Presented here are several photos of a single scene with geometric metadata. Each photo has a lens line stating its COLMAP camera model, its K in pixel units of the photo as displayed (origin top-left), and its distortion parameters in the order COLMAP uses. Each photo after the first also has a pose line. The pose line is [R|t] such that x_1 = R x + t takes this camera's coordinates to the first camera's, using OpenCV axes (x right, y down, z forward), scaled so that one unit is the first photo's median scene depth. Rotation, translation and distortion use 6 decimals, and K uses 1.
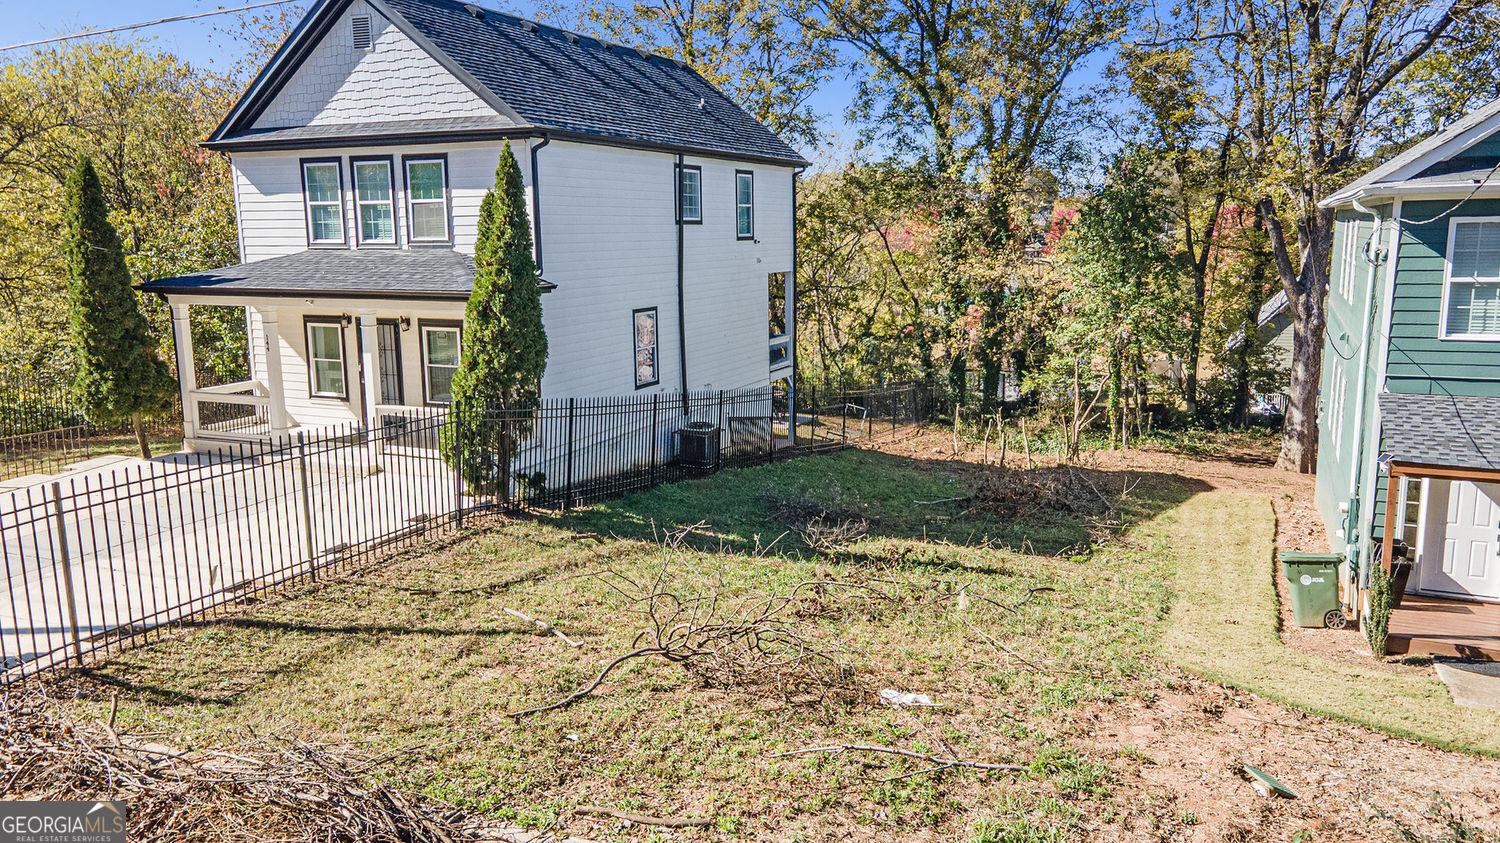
lens RADIAL K [[1079.7, 0, 759.9], [0, 1079.7, 418.7], [0, 0, 1]] dist [0.055298, 0.000977]
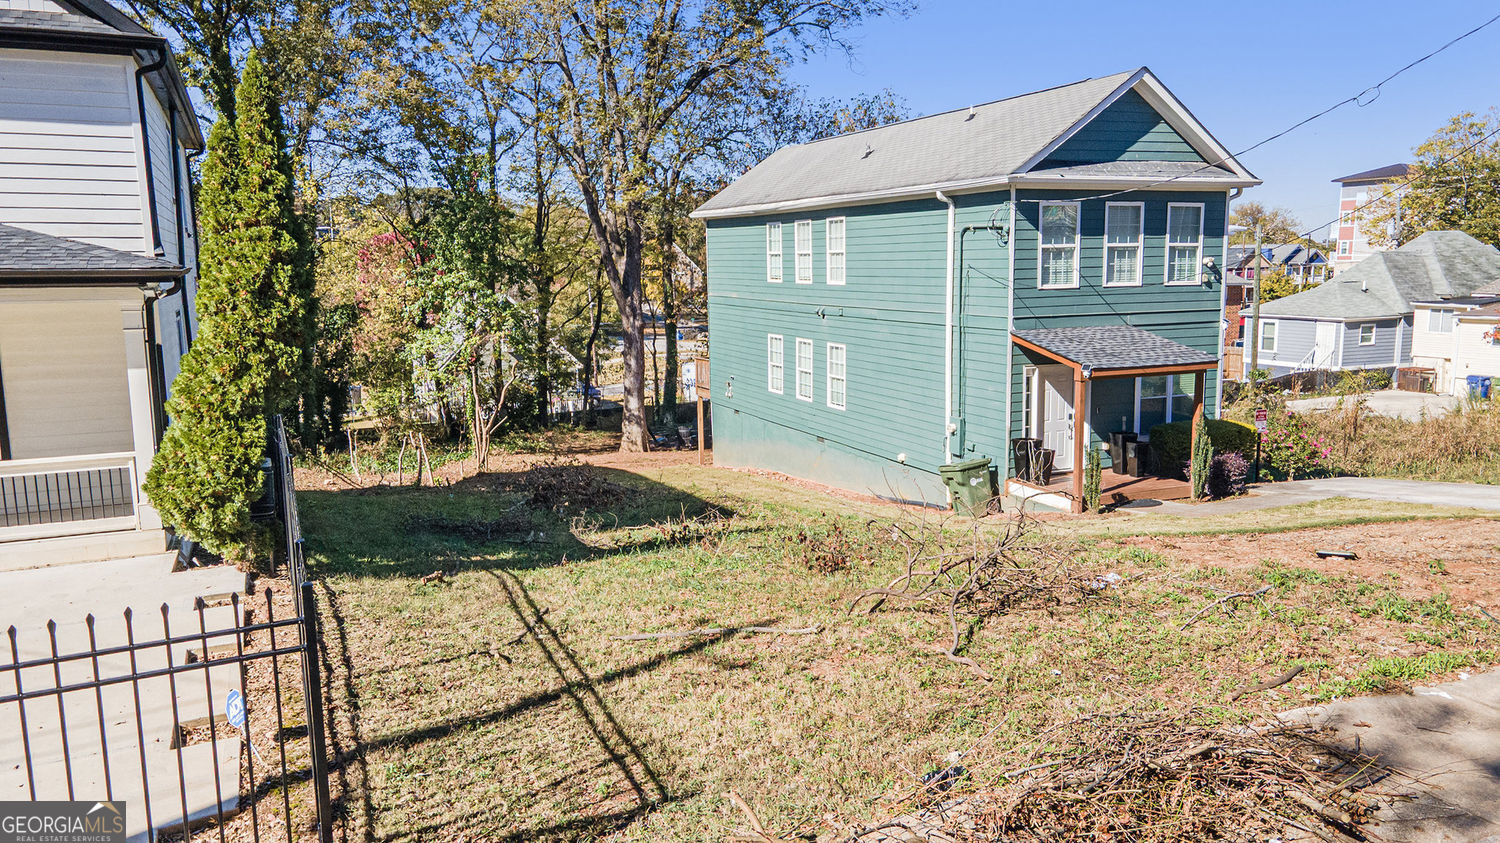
lens RADIAL K [[1079.7, 0, 757.3], [0, 1079.7, 424.8], [0, 0, 1]] dist [0.055298, 0.000977]
pose [[0.677597, -0.112843, 0.726724, -0.640173], [0.133642, 0.990599, 0.029208, 0.010575], [-0.723188, 0.077330, 0.686308, 0.327289]]
